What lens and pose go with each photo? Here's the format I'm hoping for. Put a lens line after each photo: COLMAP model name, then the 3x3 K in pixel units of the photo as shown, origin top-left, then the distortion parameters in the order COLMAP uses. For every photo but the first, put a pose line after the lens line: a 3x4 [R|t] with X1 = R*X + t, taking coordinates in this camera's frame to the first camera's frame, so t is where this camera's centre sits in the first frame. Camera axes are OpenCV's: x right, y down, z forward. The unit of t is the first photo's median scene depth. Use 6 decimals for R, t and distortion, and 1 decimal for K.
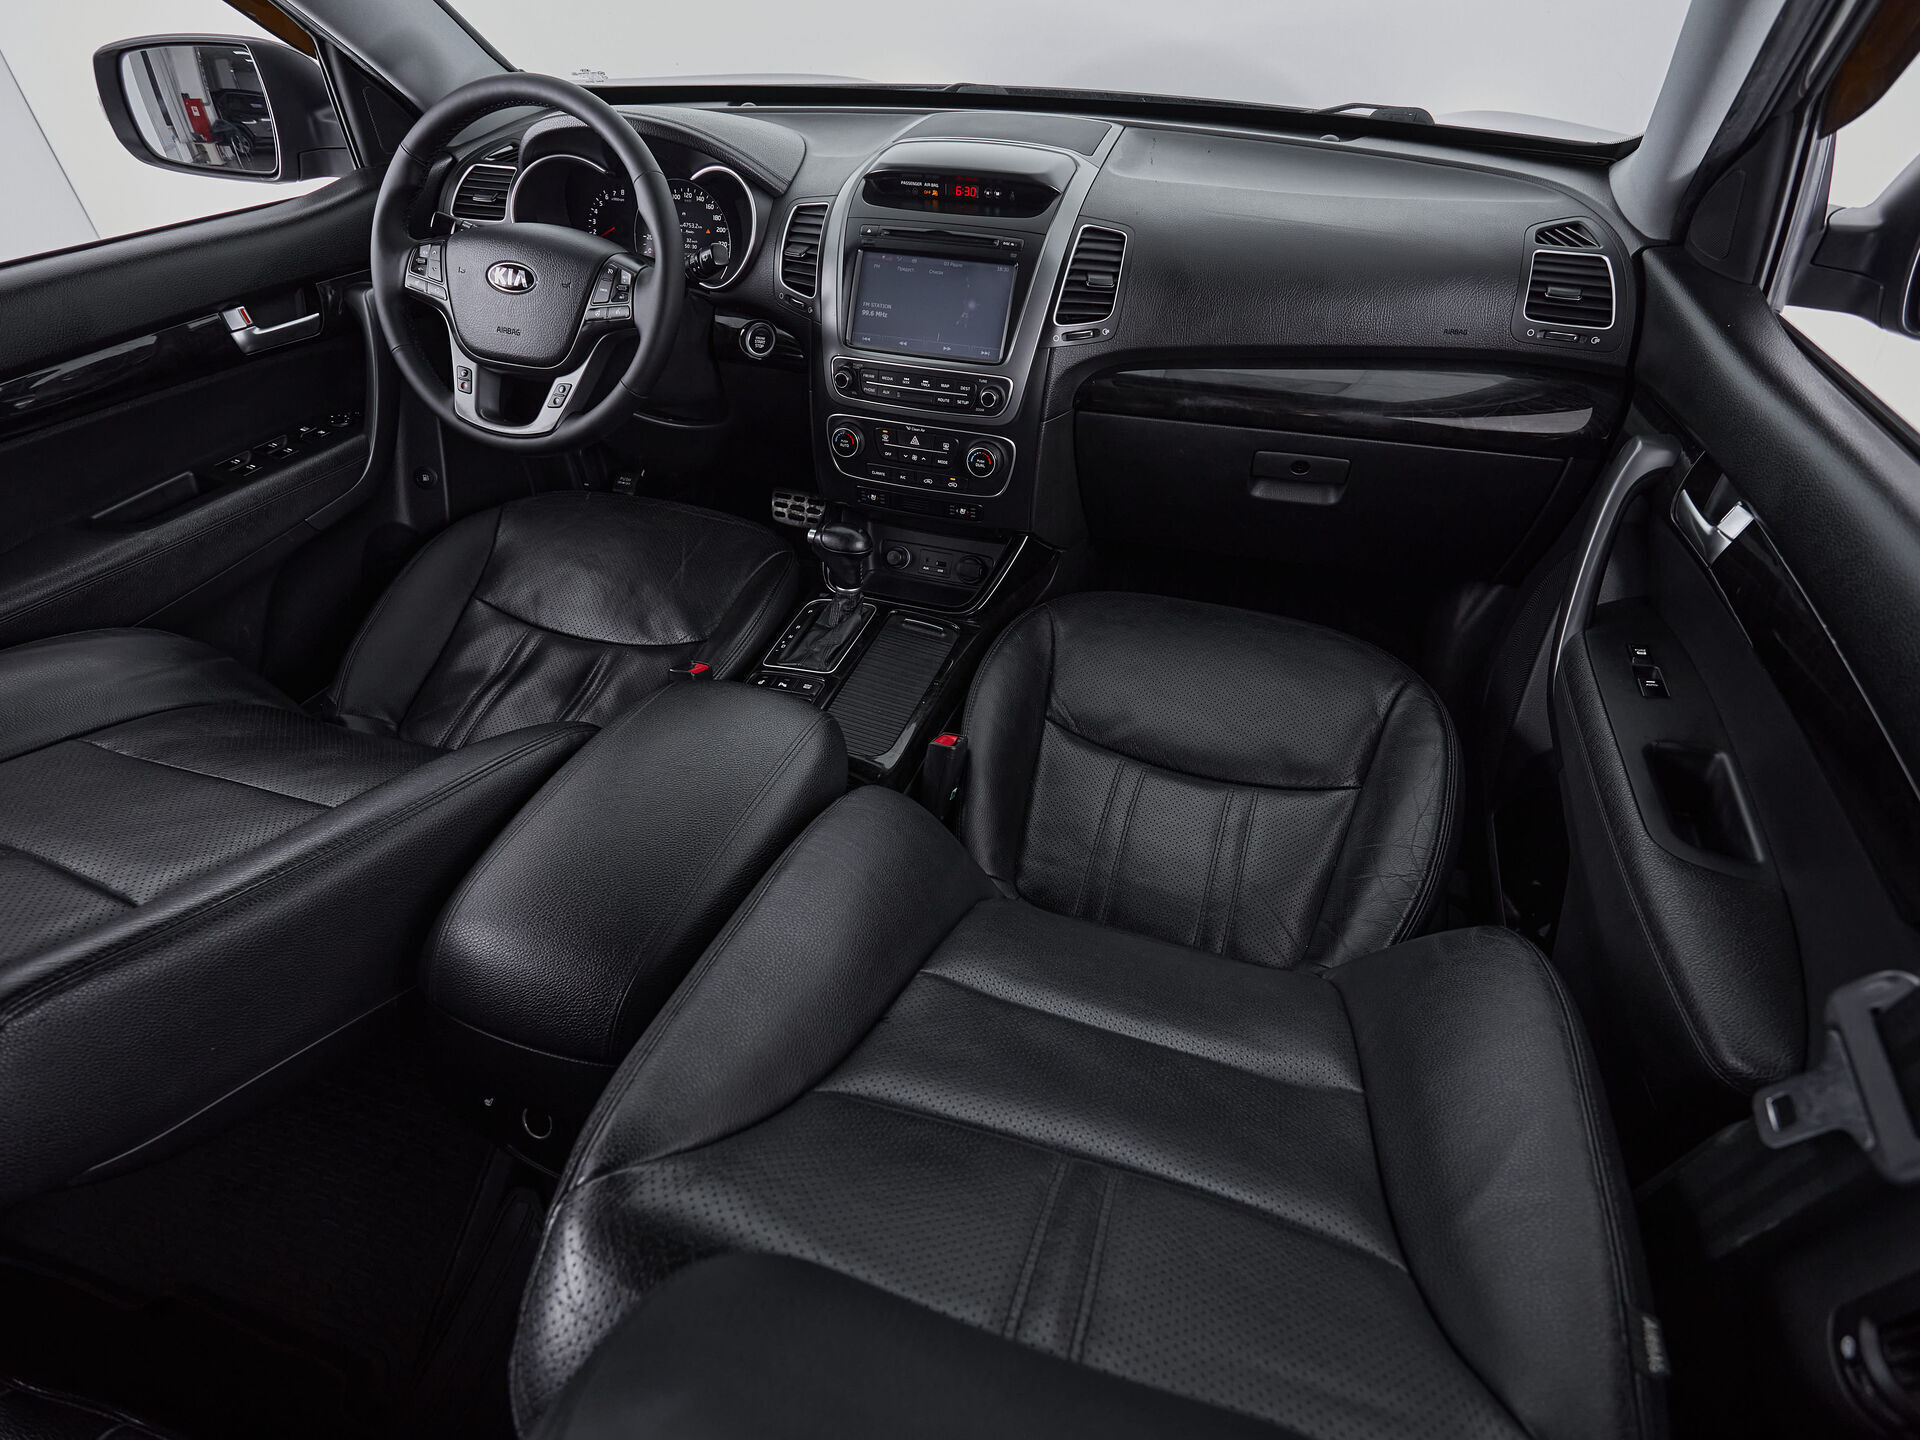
lens RADIAL K [[1003.1, 0, 956.6], [0, 1003.1, 719.3], [0, 0, 1]] dist [-0.000901, 0.000077]
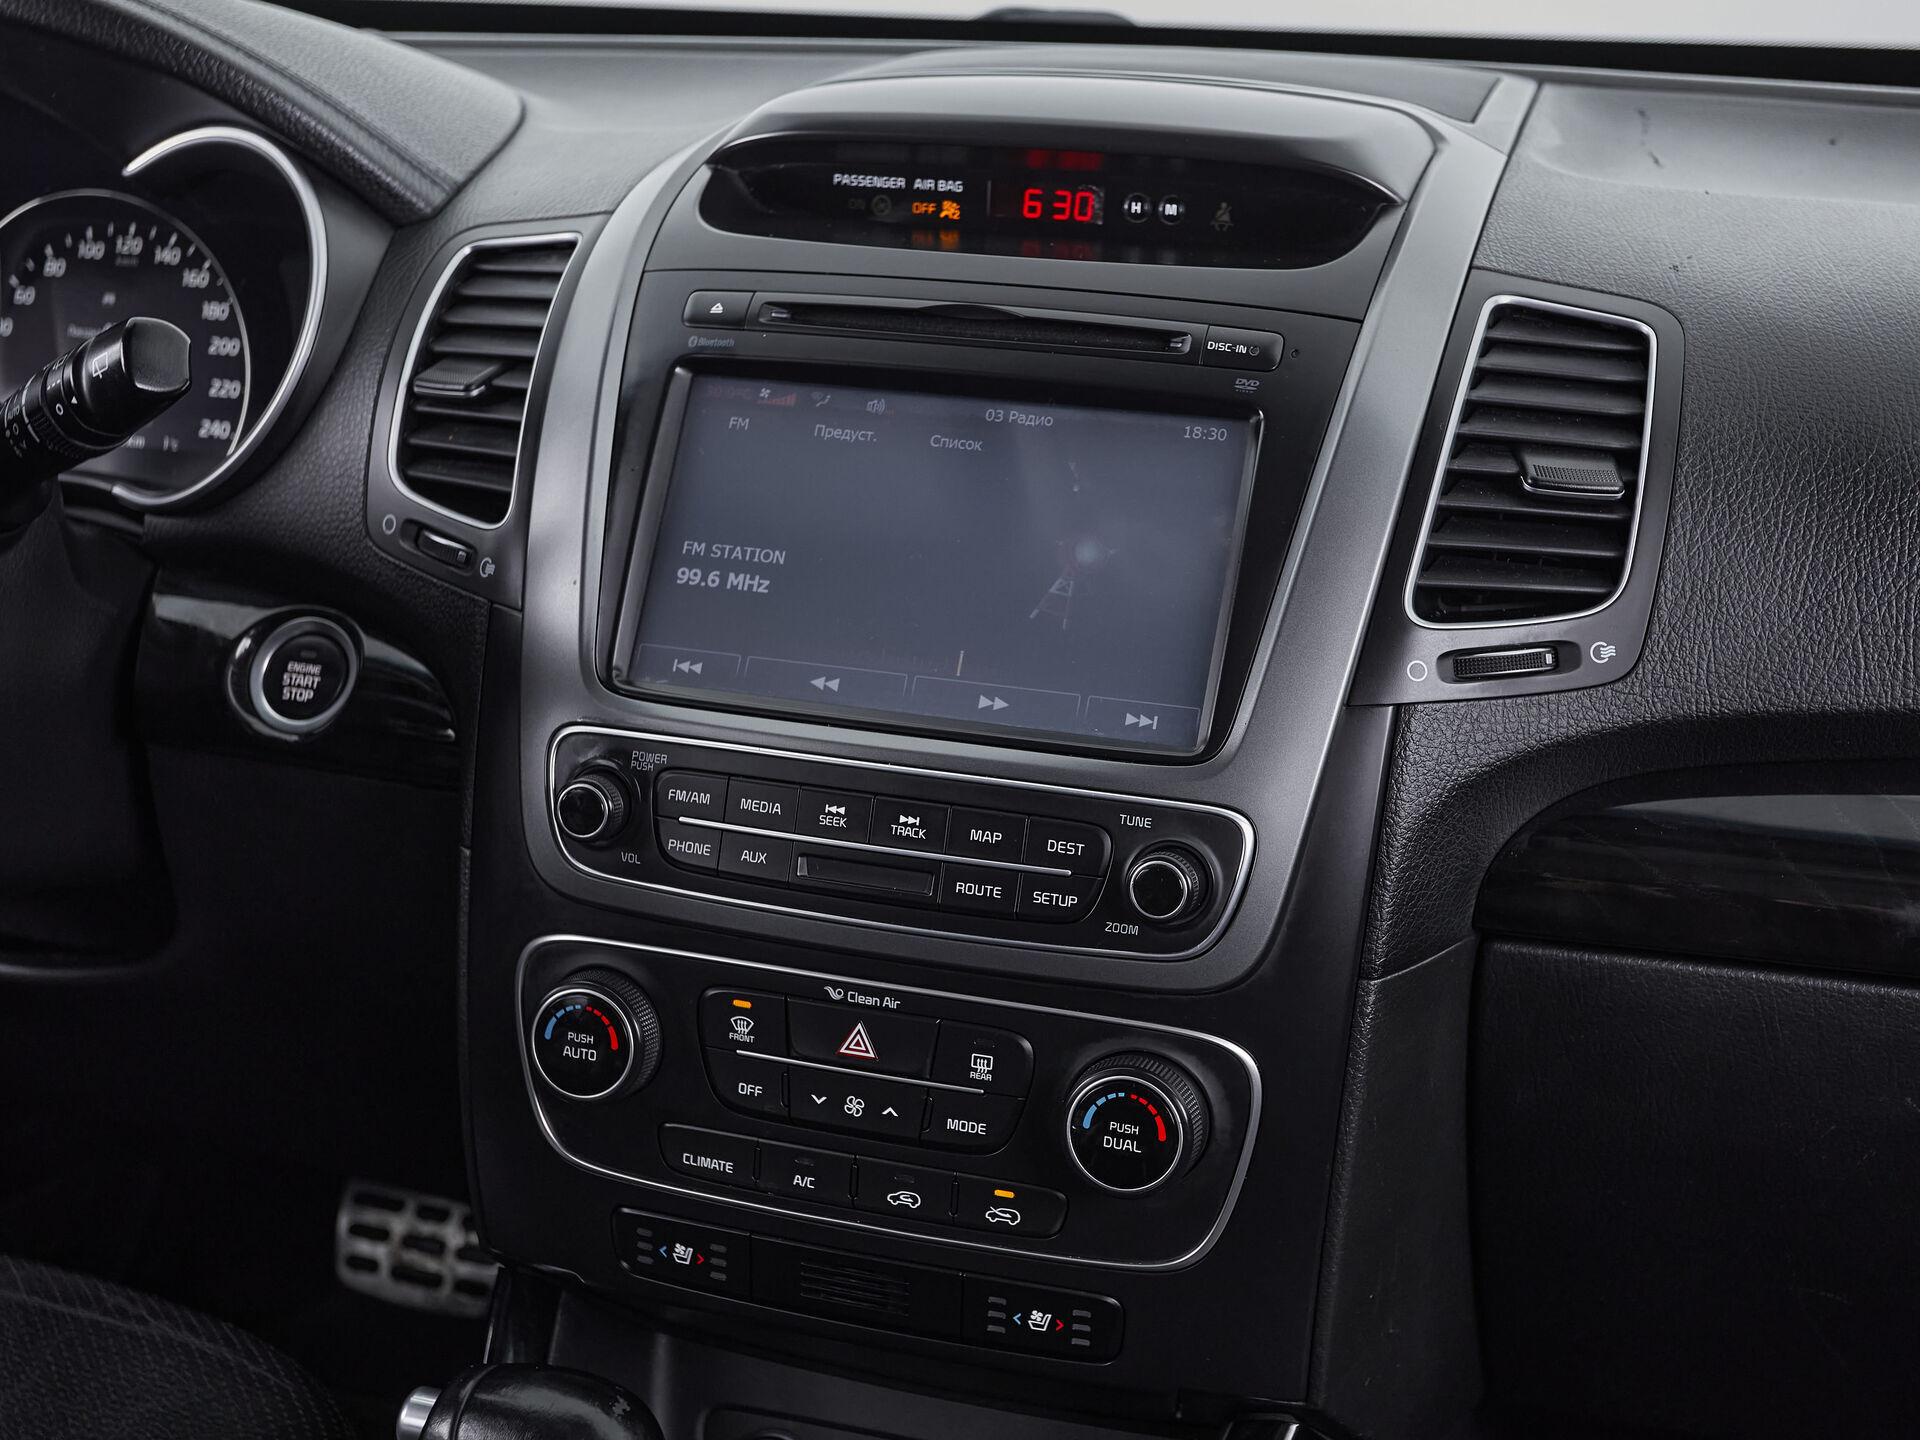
lens RADIAL K [[2529.1, 0, 960.0], [0, 2529.1, 720.0], [0, 0, 1]] dist [0.007093, 0.023409]
pose [[0.999522, 0.021242, 0.022476, -0.032238], [-0.011153, 0.925457, -0.378688, -0.112137], [-0.028845, 0.378256, 0.925252, 0.380221]]
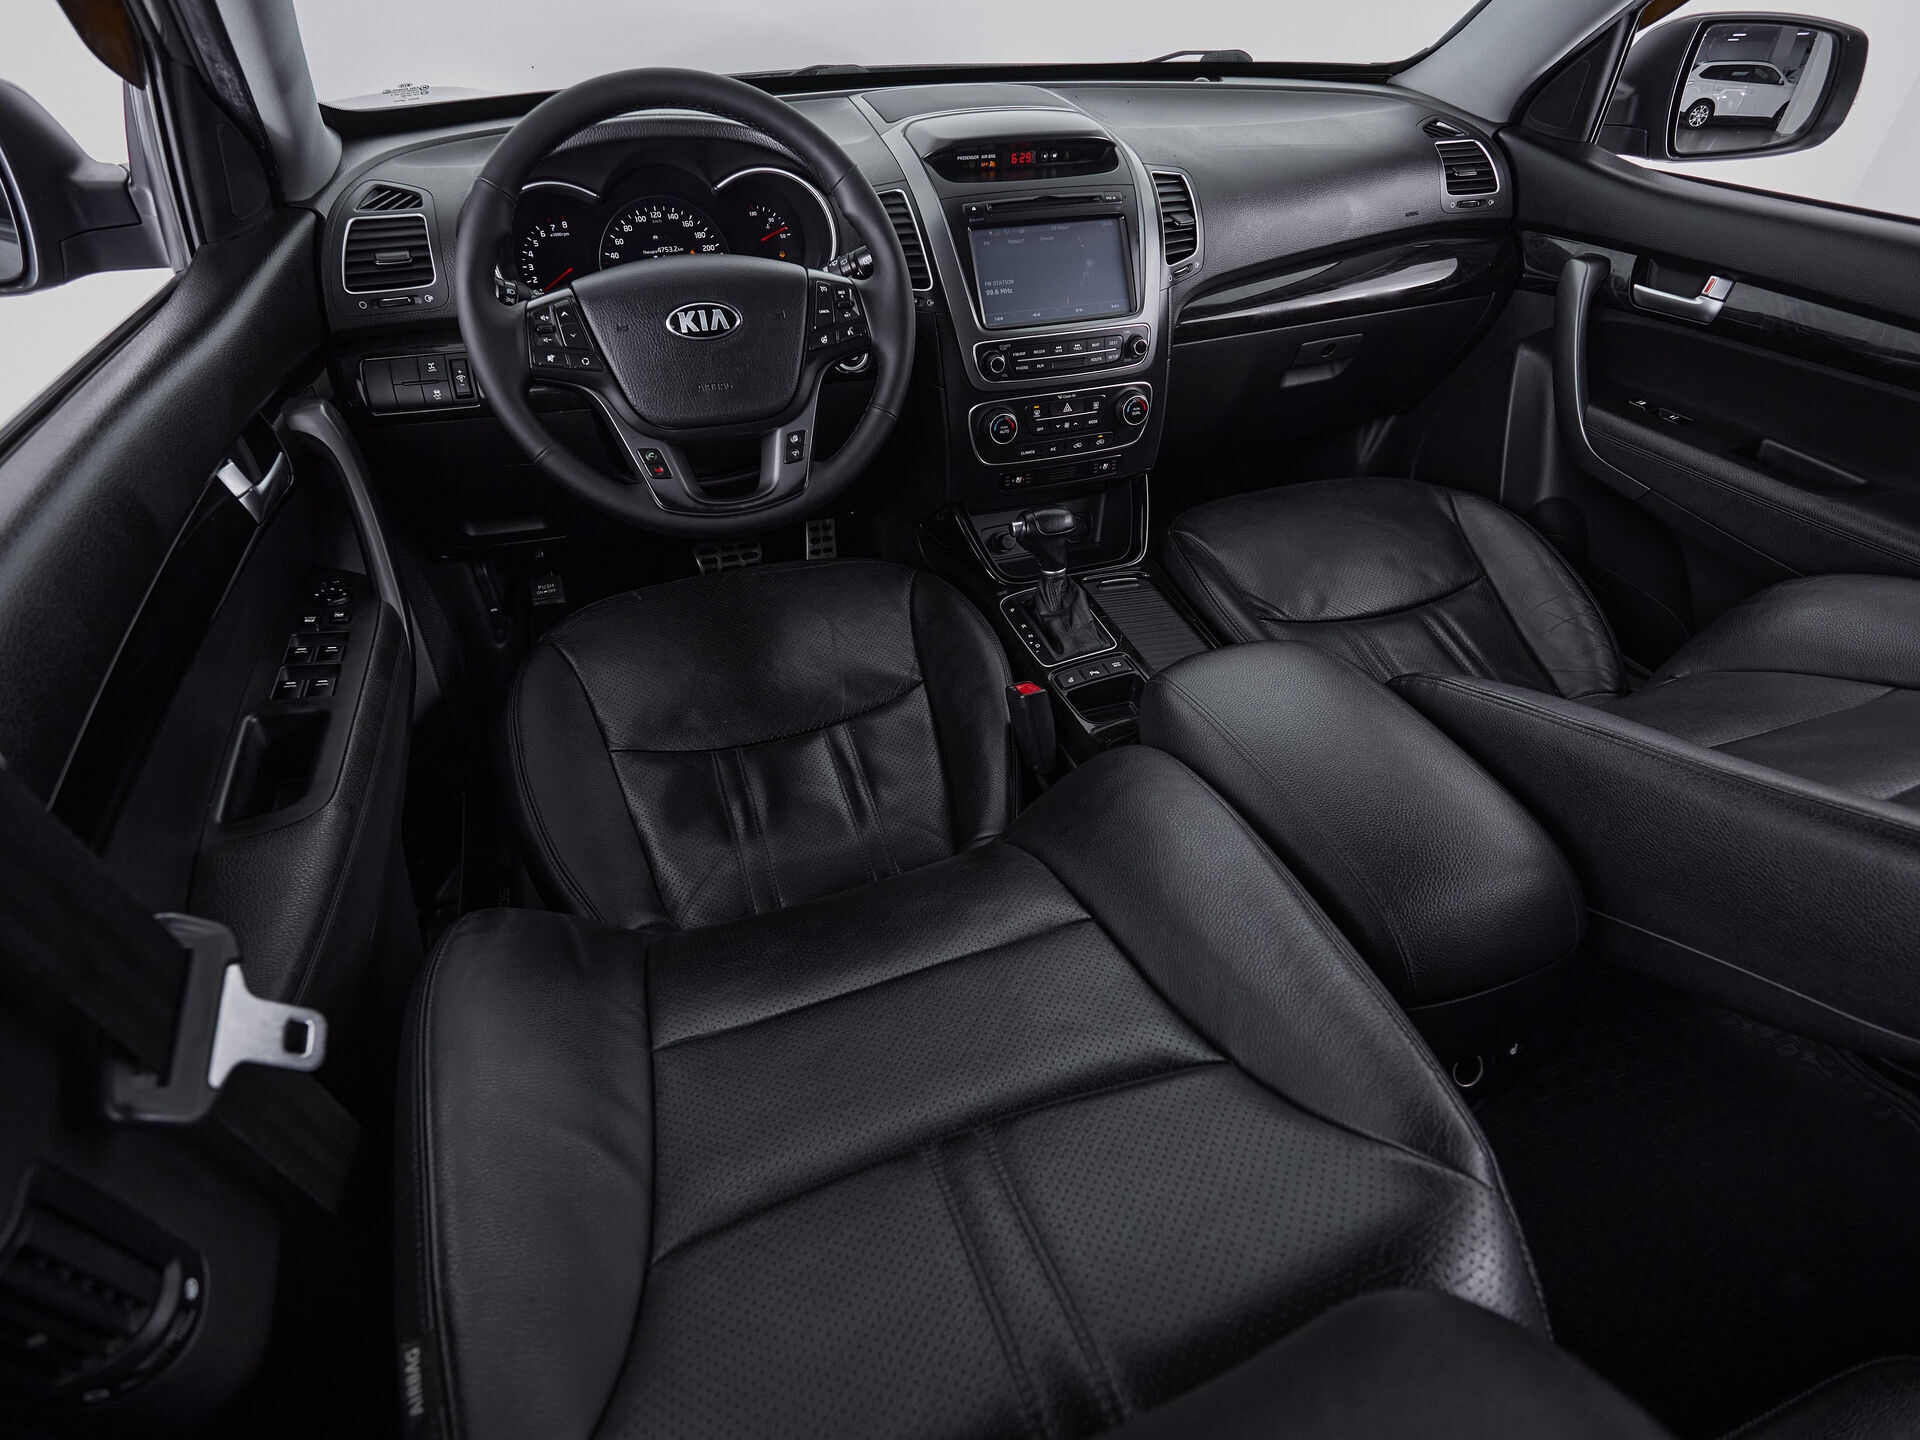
lens RADIAL K [[1008.4, 0, 975.1], [0, 1008.4, 723.6], [0, 0, 1]] dist [-0.001410, -0.001645]
pose [[0.788888, -0.387982, 0.476576, -0.721569], [0.387493, 0.915958, 0.104258, -0.130803], [-0.476974, 0.102422, 0.872929, 0.199592]]
